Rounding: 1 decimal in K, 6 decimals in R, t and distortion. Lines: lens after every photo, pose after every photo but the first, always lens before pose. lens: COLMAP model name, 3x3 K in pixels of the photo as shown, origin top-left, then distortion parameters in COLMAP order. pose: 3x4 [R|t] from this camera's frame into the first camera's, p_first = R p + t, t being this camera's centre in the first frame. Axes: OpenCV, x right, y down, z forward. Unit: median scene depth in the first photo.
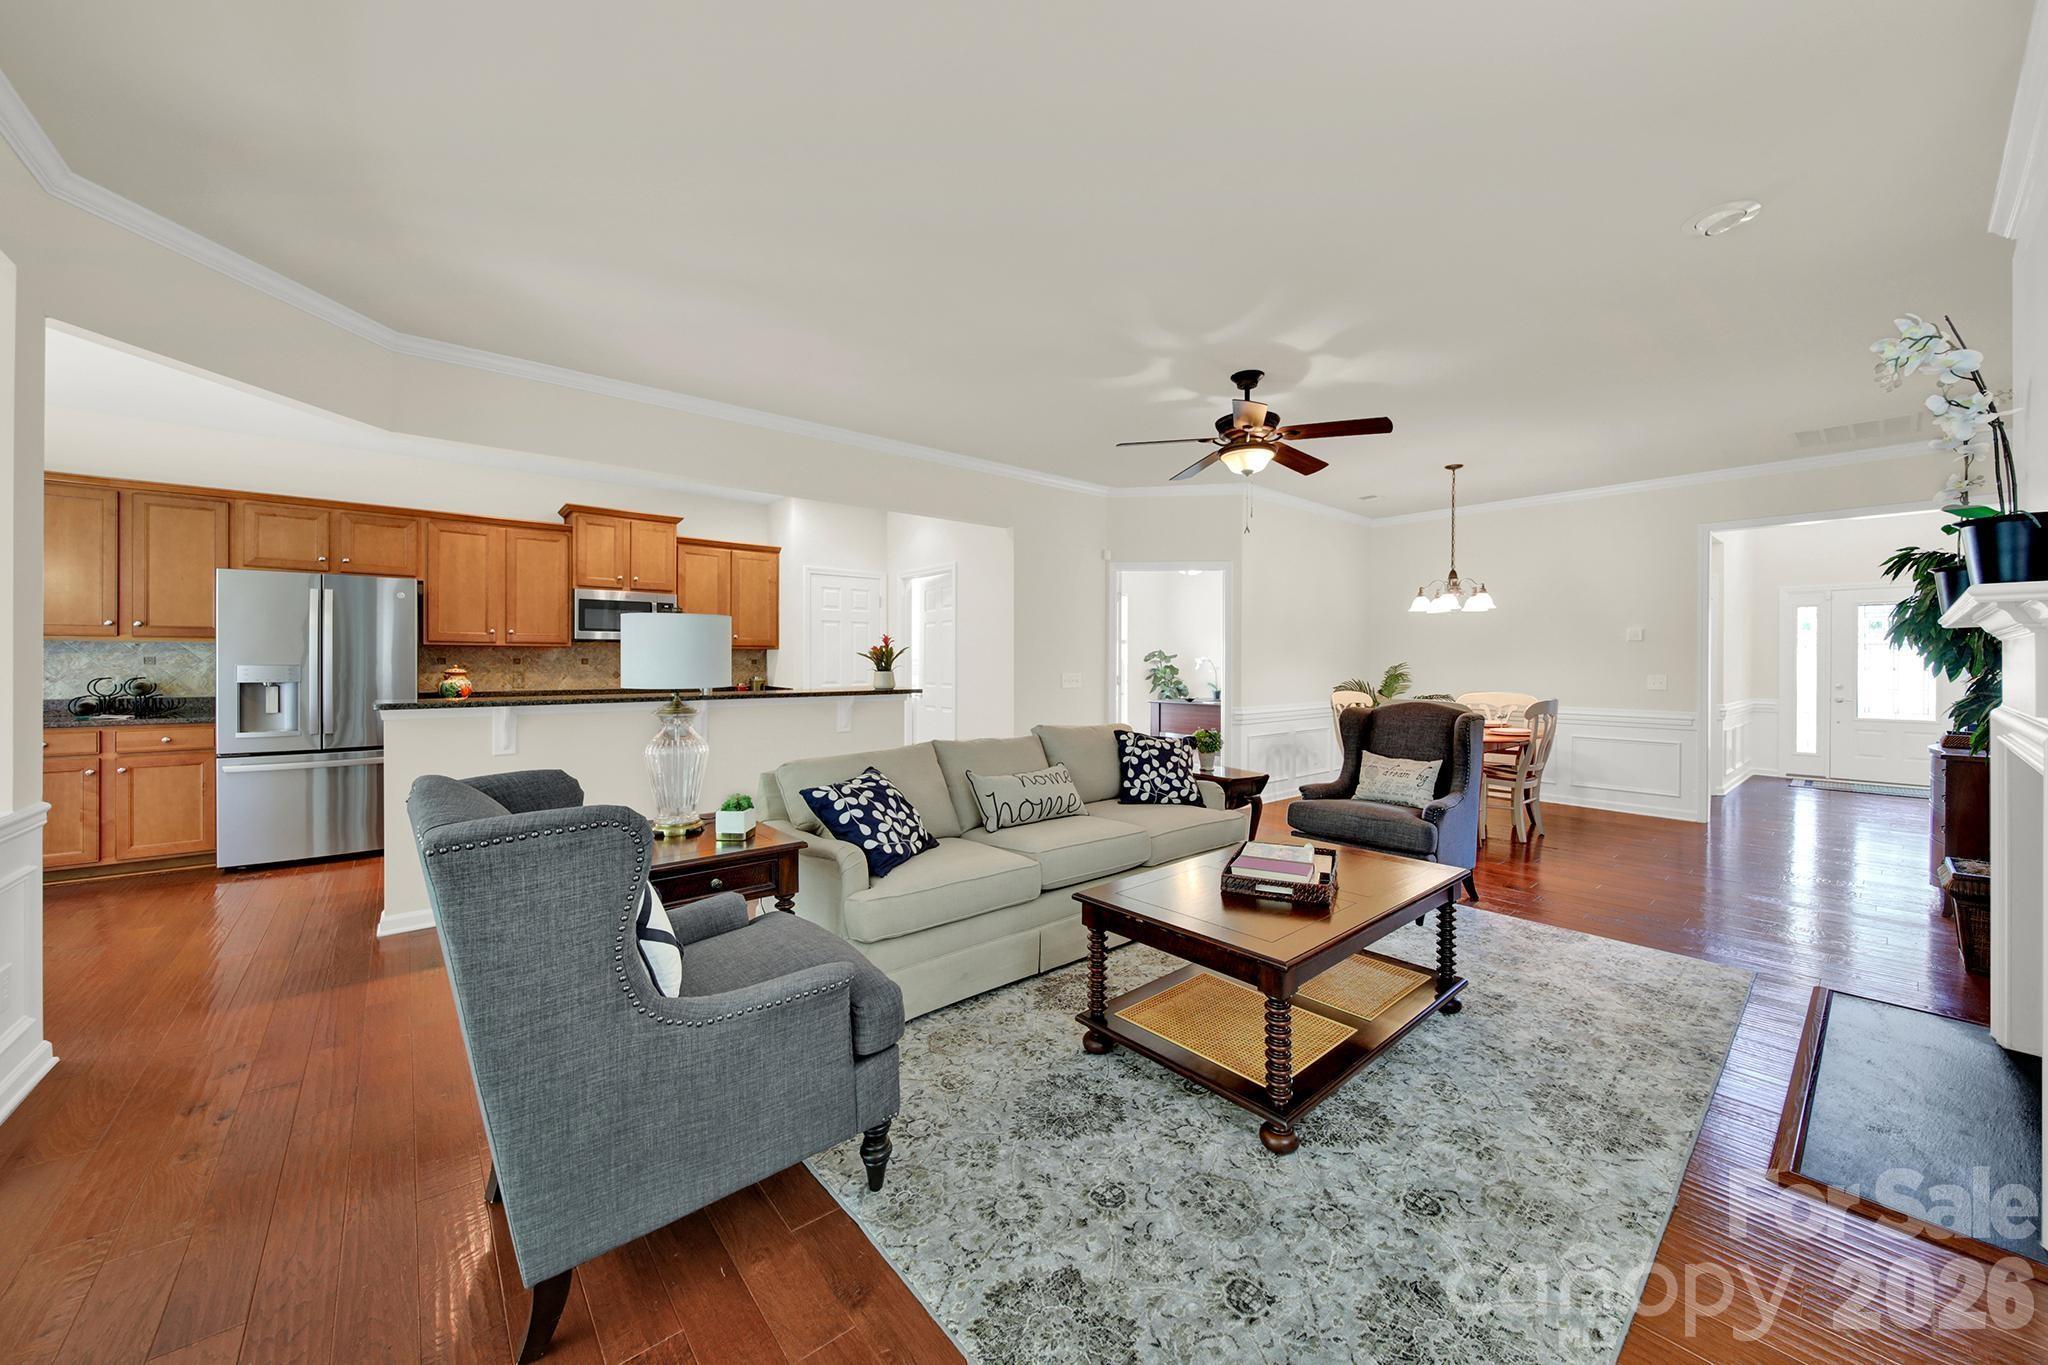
lens RADIAL K [[735.5, 0, 1026.0], [0, 735.5, 665.1], [0, 0, 1]] dist [-0.004463, -0.000415]
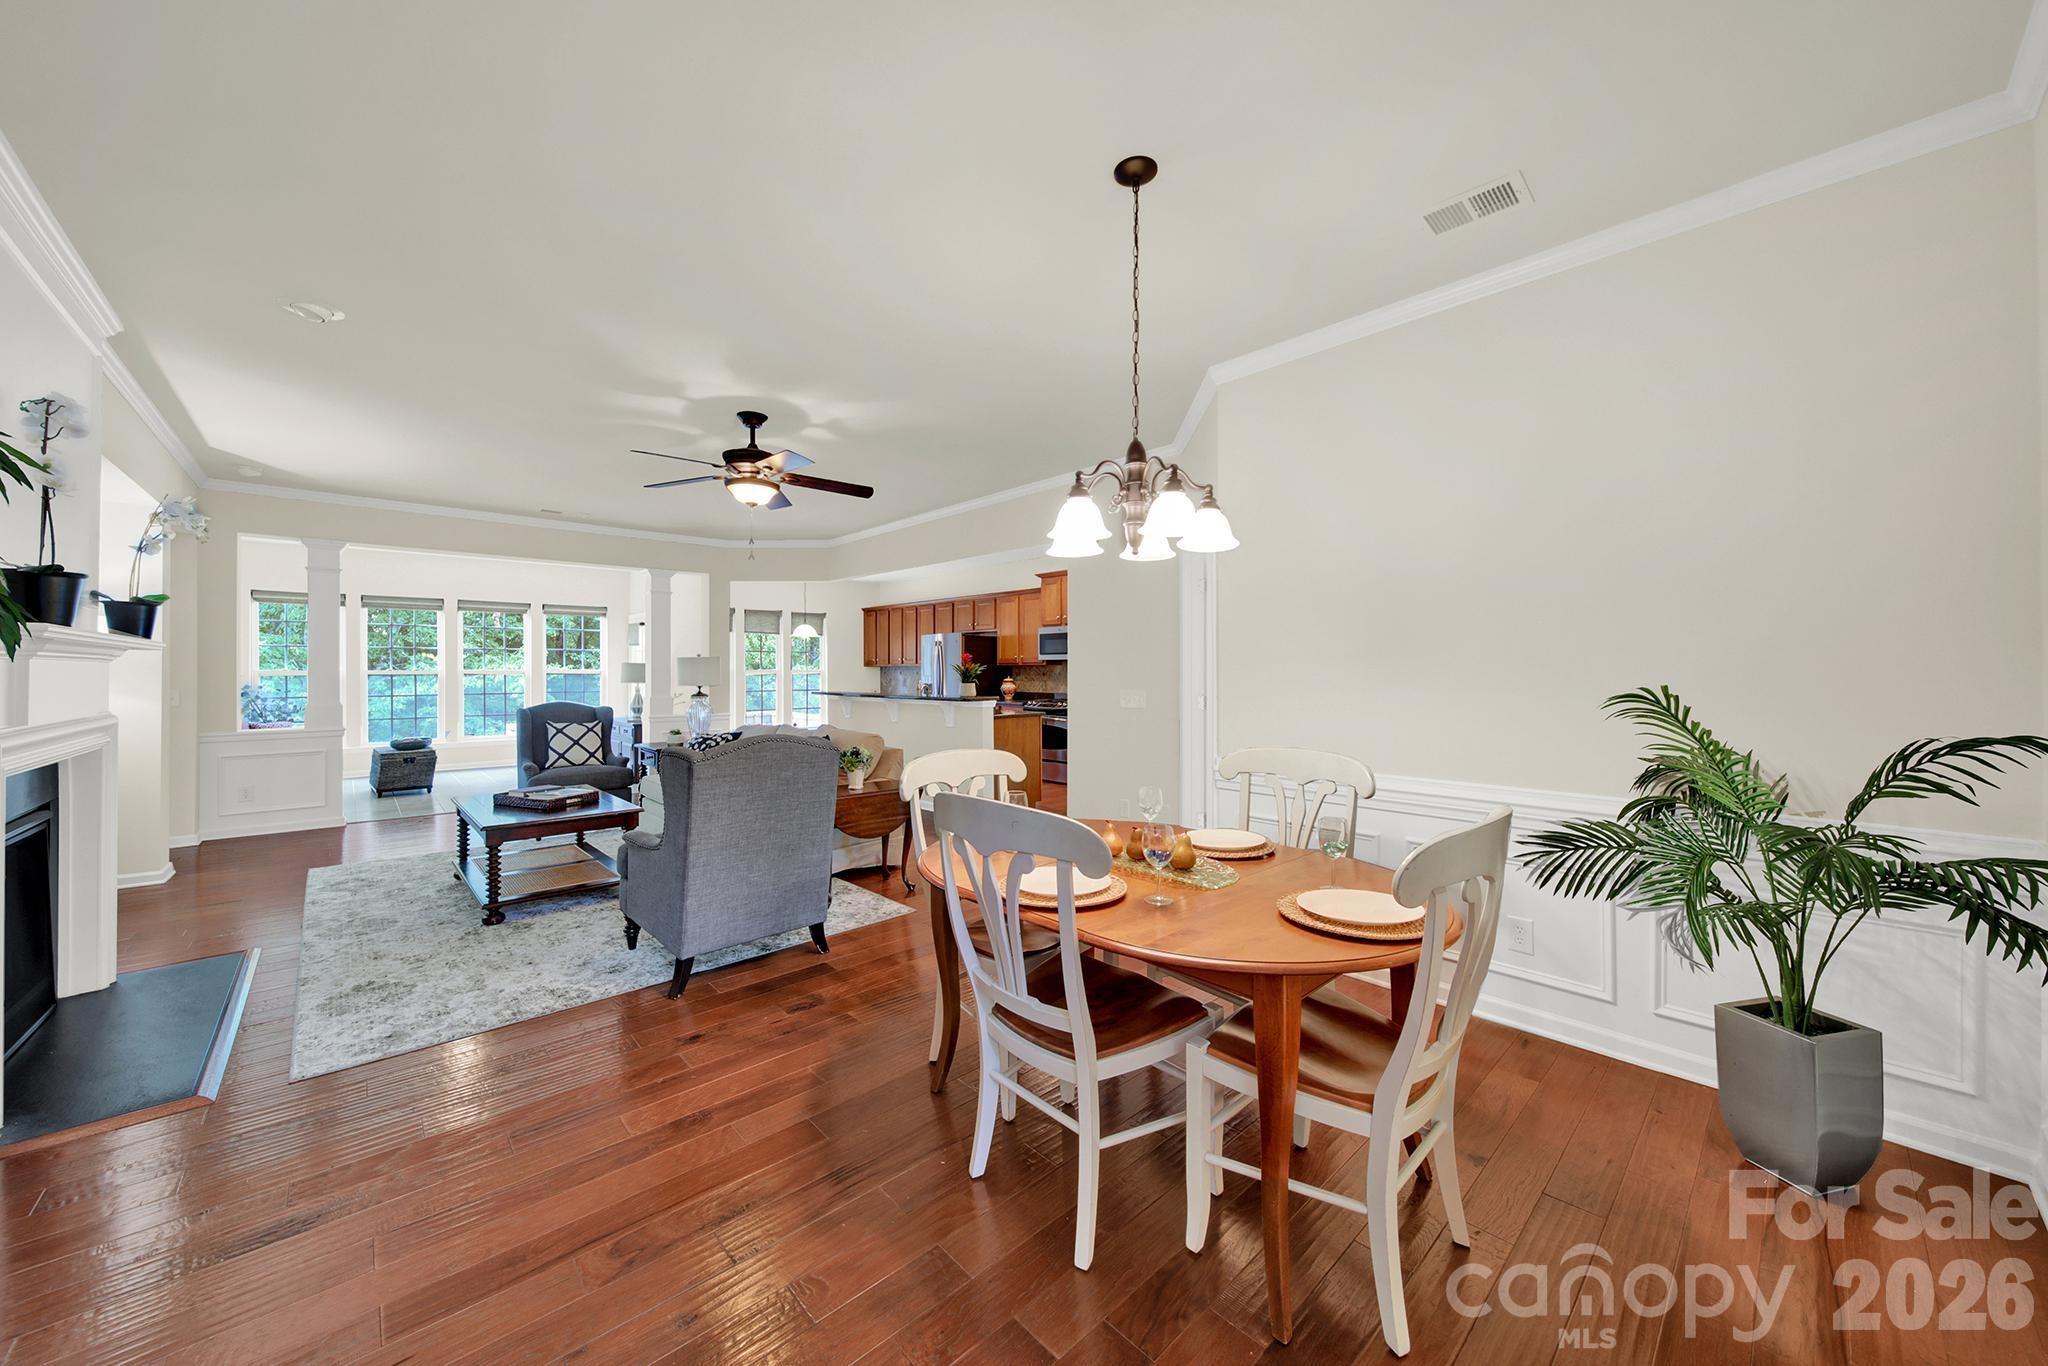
lens RADIAL K [[731.9, 0, 1023.3], [0, 731.9, 665.3], [0, 0, 1]] dist [-0.001222, -0.000381]
pose [[0.043648, -0.009843, -0.998998, 1.158065], [-0.004366, 0.999940, -0.010043, -0.011011], [0.999037, 0.004800, 0.043602, 1.120047]]
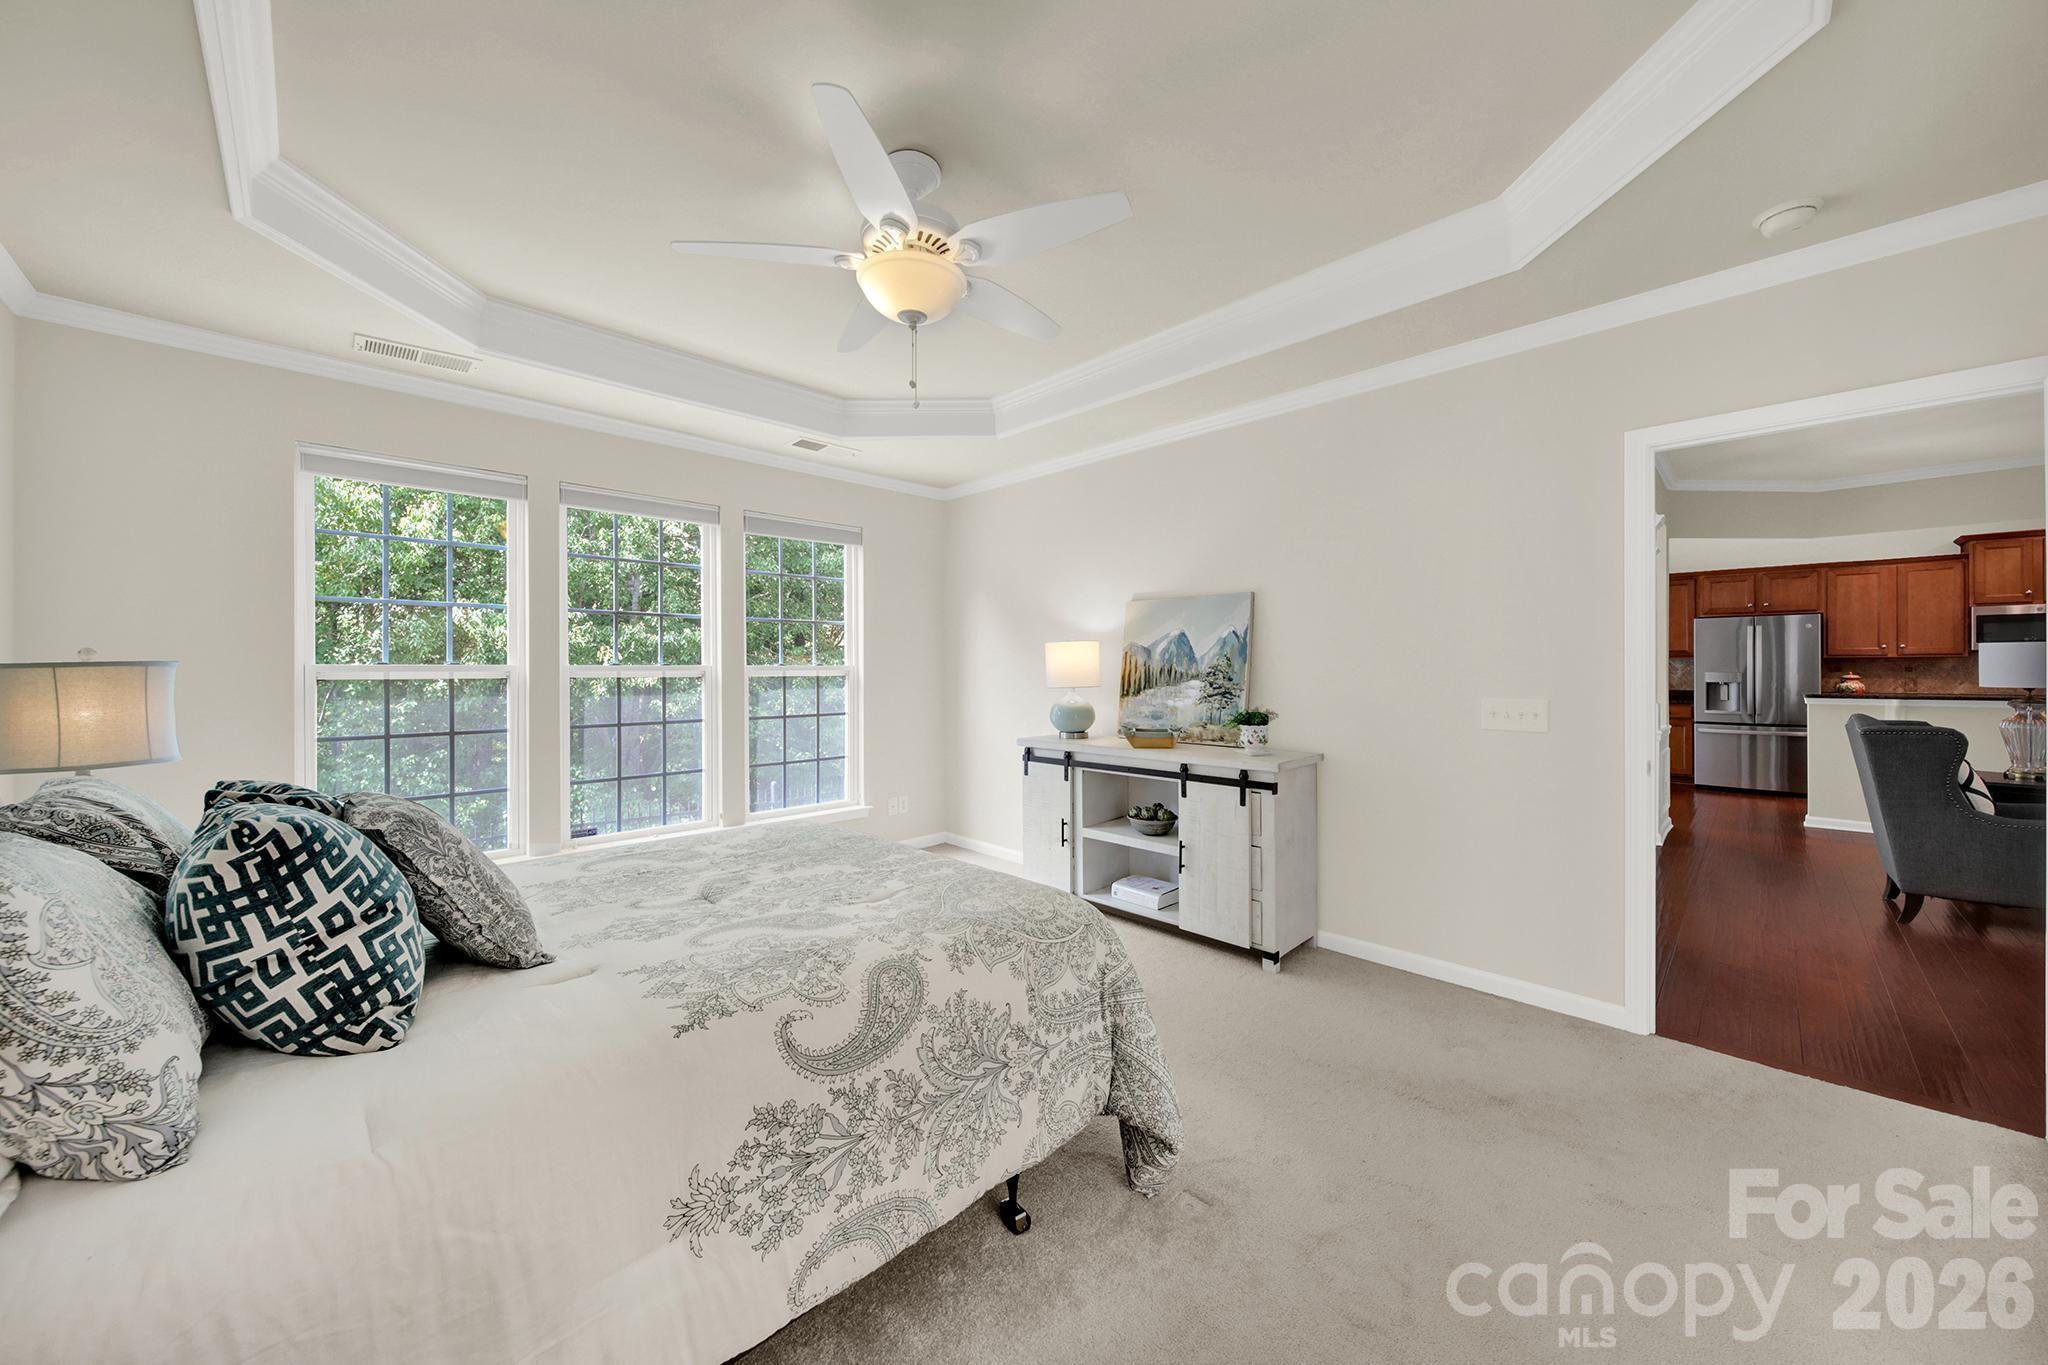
lens RADIAL K [[735.5, 0, 1026.0], [0, 735.5, 665.1], [0, 0, 1]] dist [-0.004463, -0.000415]
pose [[0.074962, -0.002278, -0.997184, 0.526764], [-0.001165, 0.999997, -0.002372, -0.009843], [0.997186, 0.001340, 0.074959, -0.719218]]
